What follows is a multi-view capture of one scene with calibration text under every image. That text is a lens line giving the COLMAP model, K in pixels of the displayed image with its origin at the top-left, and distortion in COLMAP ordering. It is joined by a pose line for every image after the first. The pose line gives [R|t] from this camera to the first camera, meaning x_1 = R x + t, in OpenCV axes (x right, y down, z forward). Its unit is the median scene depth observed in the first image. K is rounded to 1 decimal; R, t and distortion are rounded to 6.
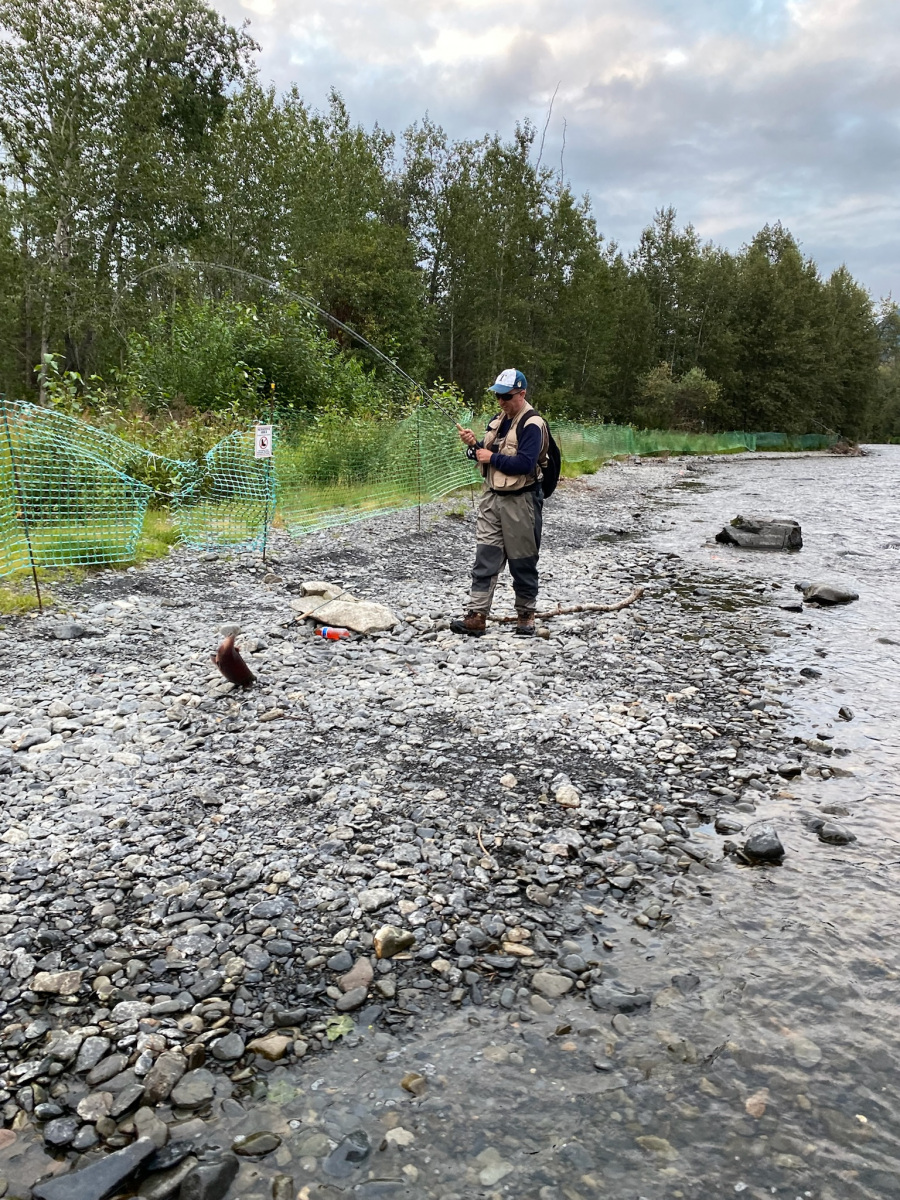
lens RADIAL K [[927.8, 0, 442.7], [0, 927.8, 598.2], [0, 0, 1]] dist [0.030472, -0.031395]
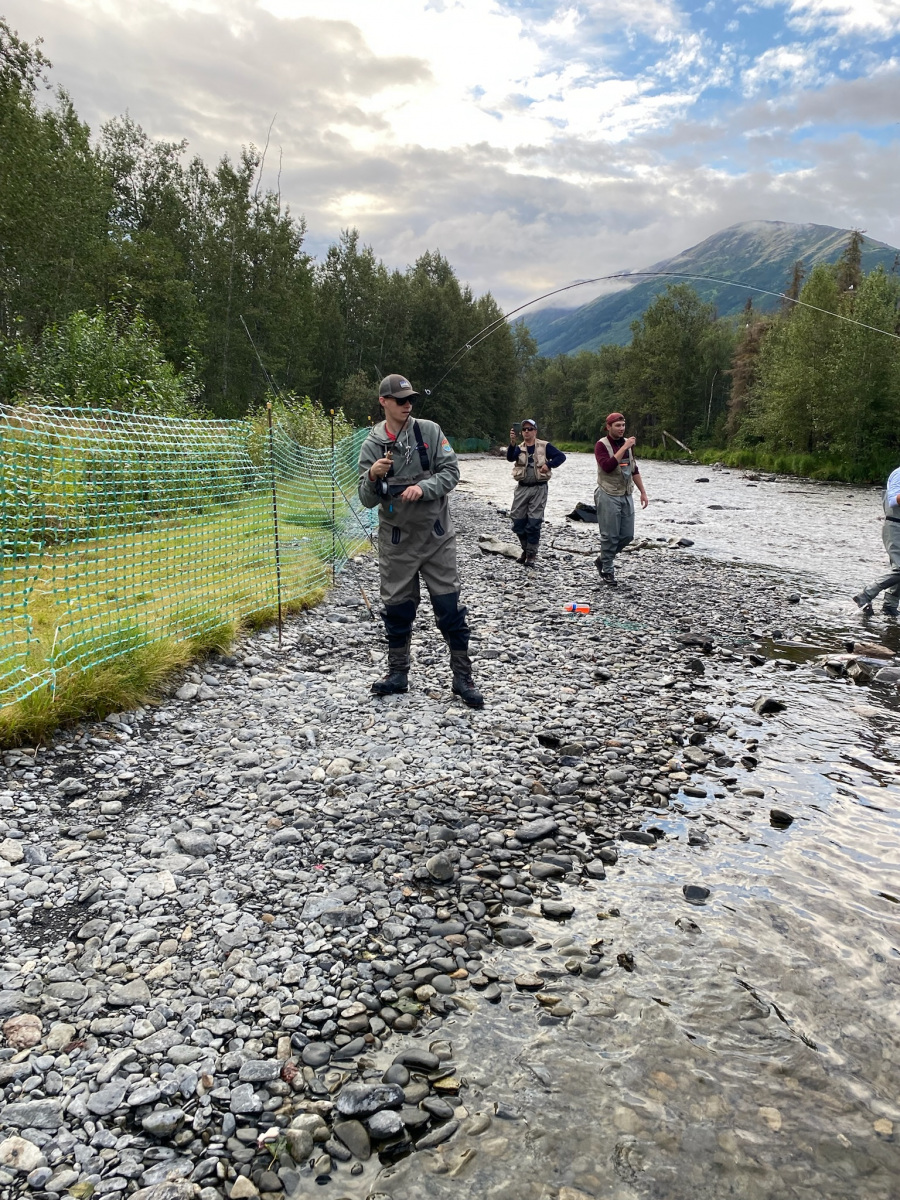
lens RADIAL K [[927.8, 0, 456.4], [0, 927.8, 591.9], [0, 0, 1]] dist [0.030472, -0.031395]
pose [[0.922383, -0.034626, 0.384723, -0.081850], [0.034498, 0.999379, 0.007237, 0.007409], [-0.384734, 0.006597, 0.923004, -0.063510]]
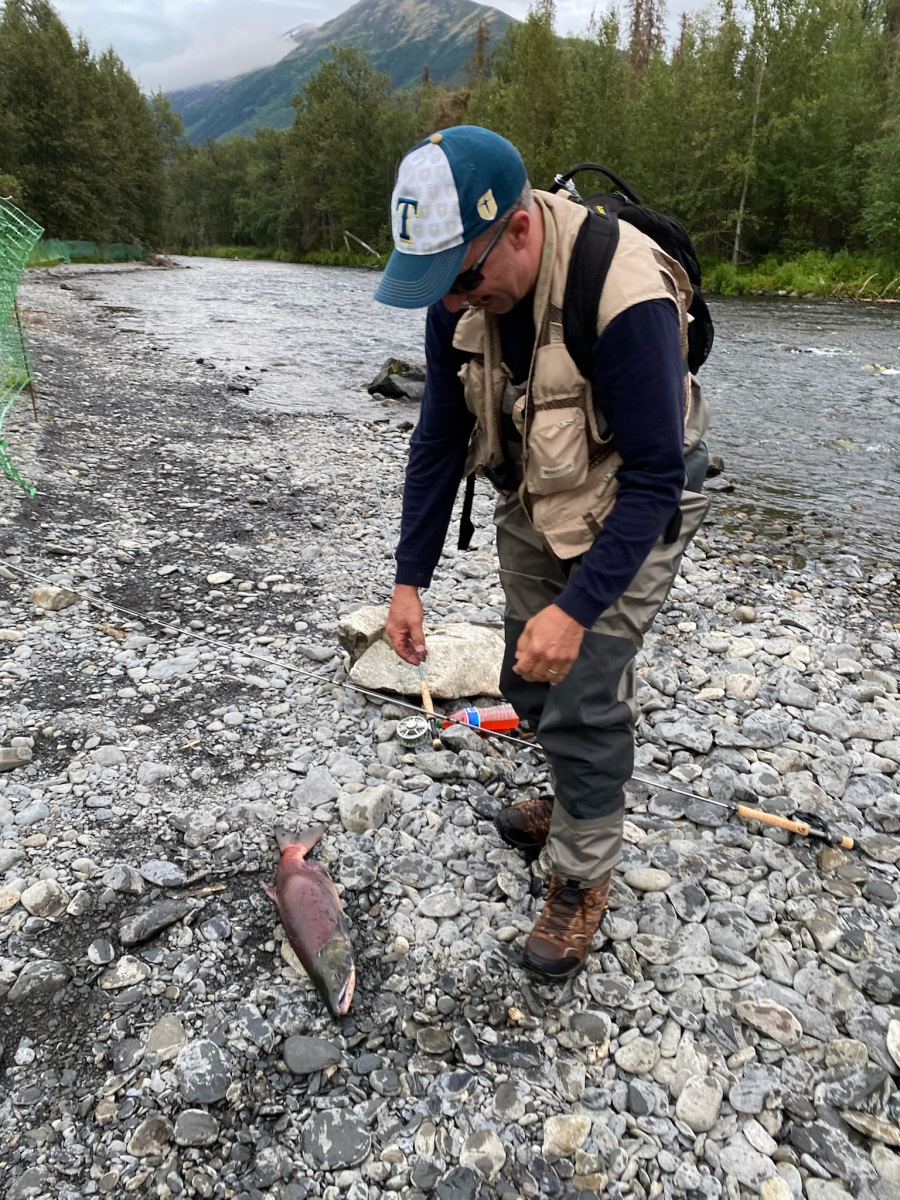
lens RADIAL K [[927.8, 0, 443.2], [0, 927.8, 615.9], [0, 0, 1]] dist [0.030472, -0.031395]
pose [[0.744262, -0.237419, 0.624264, -0.036376], [0.104099, 0.964498, 0.242707, -0.011064], [-0.659725, -0.115653, 0.742555, 0.056095]]
